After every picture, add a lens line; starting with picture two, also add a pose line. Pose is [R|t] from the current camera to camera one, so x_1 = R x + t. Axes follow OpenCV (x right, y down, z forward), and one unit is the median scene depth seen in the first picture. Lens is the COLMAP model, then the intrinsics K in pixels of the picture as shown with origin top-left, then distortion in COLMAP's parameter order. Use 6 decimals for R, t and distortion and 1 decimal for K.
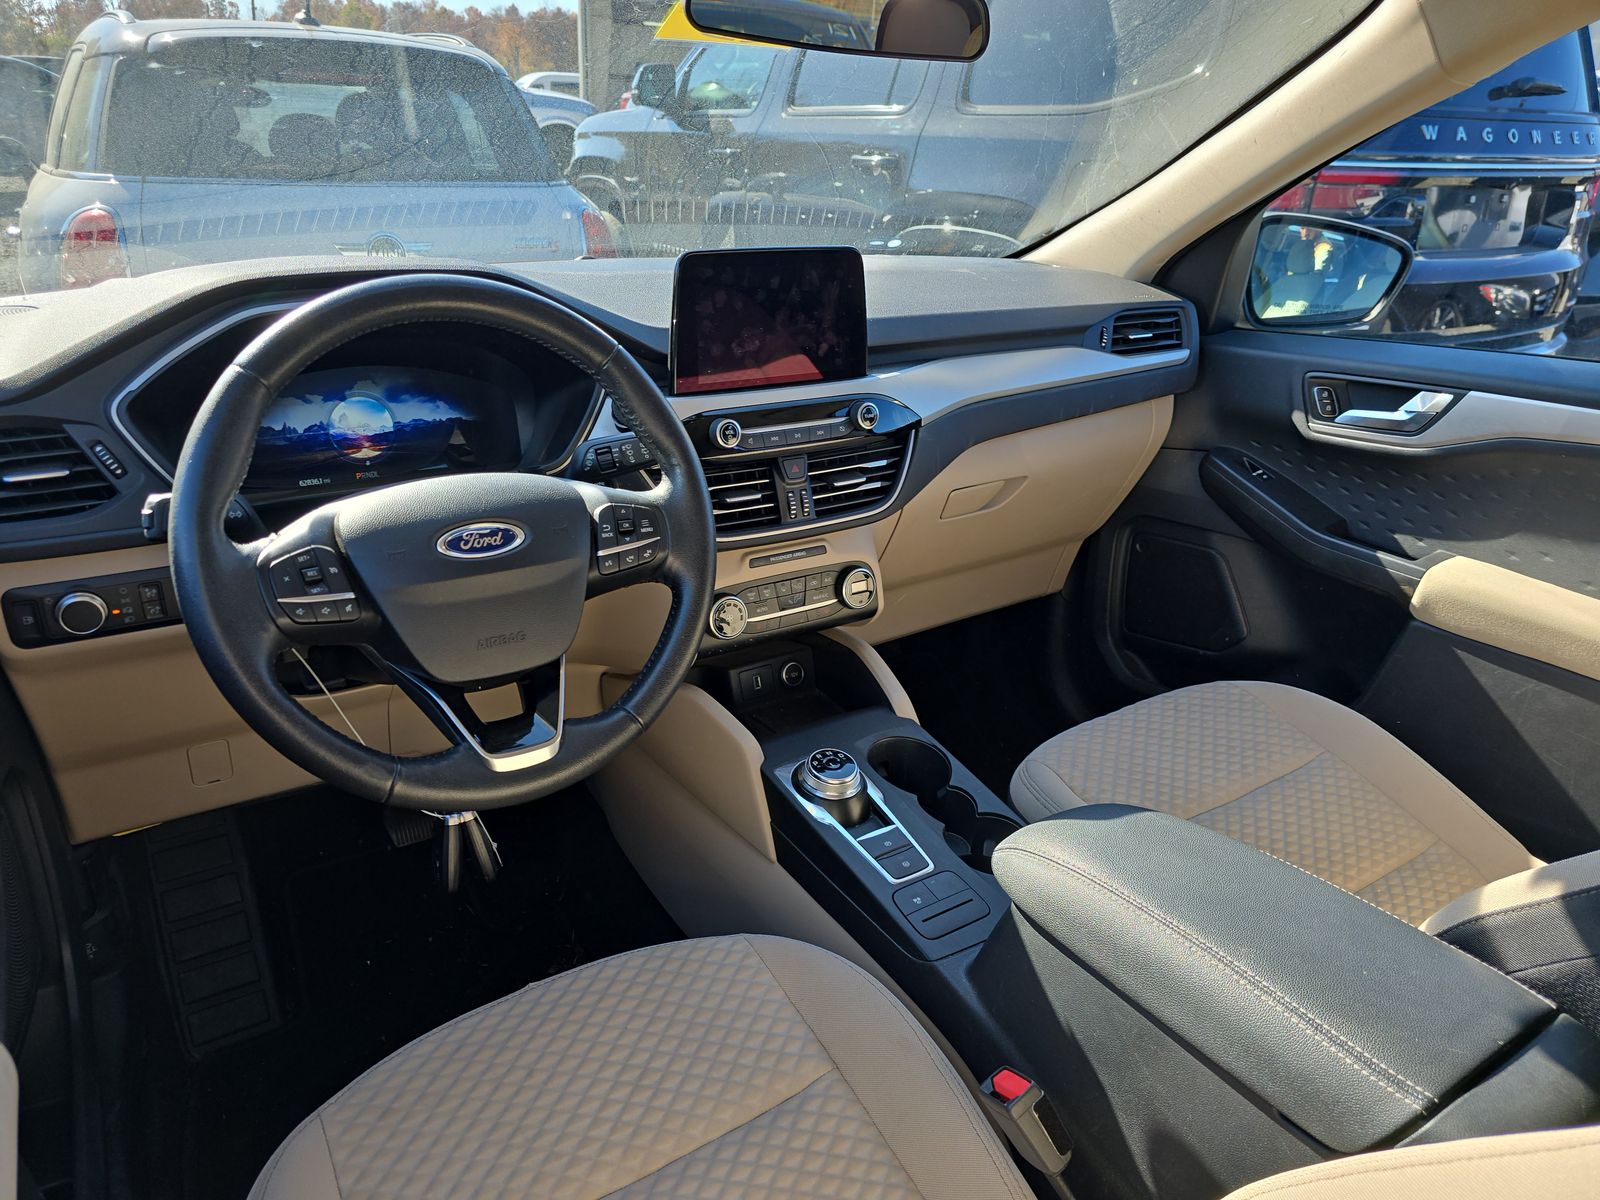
lens RADIAL K [[1056.3, 0, 783.9], [0, 1056.3, 632.0], [0, 0, 1]] dist [0.013313, -0.012811]
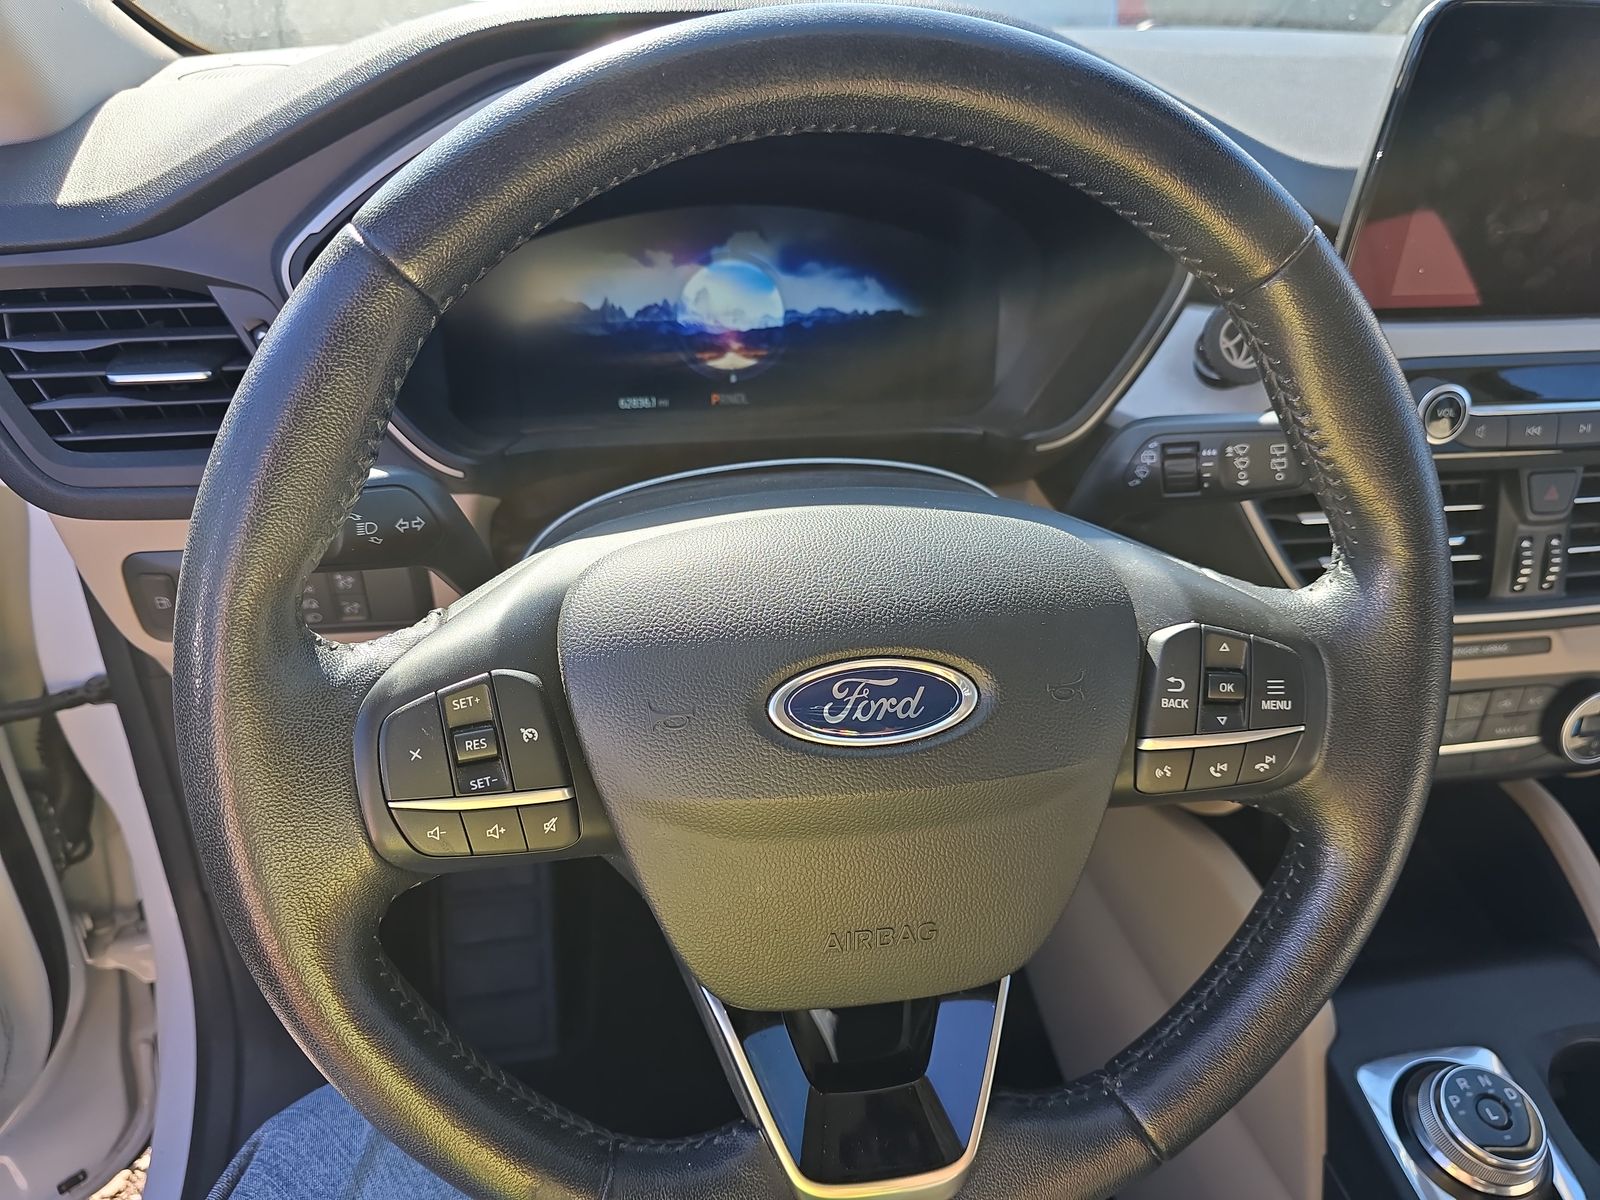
lens RADIAL K [[1056.3, 0, 803.2], [0, 1056.3, 601.2], [0, 0, 1]] dist [0.013313, -0.012811]
pose [[0.917384, 0.211757, -0.336996, -0.144301], [-0.162961, 0.972334, 0.167364, -0.149504], [0.363113, -0.098620, 0.926511, 0.488048]]
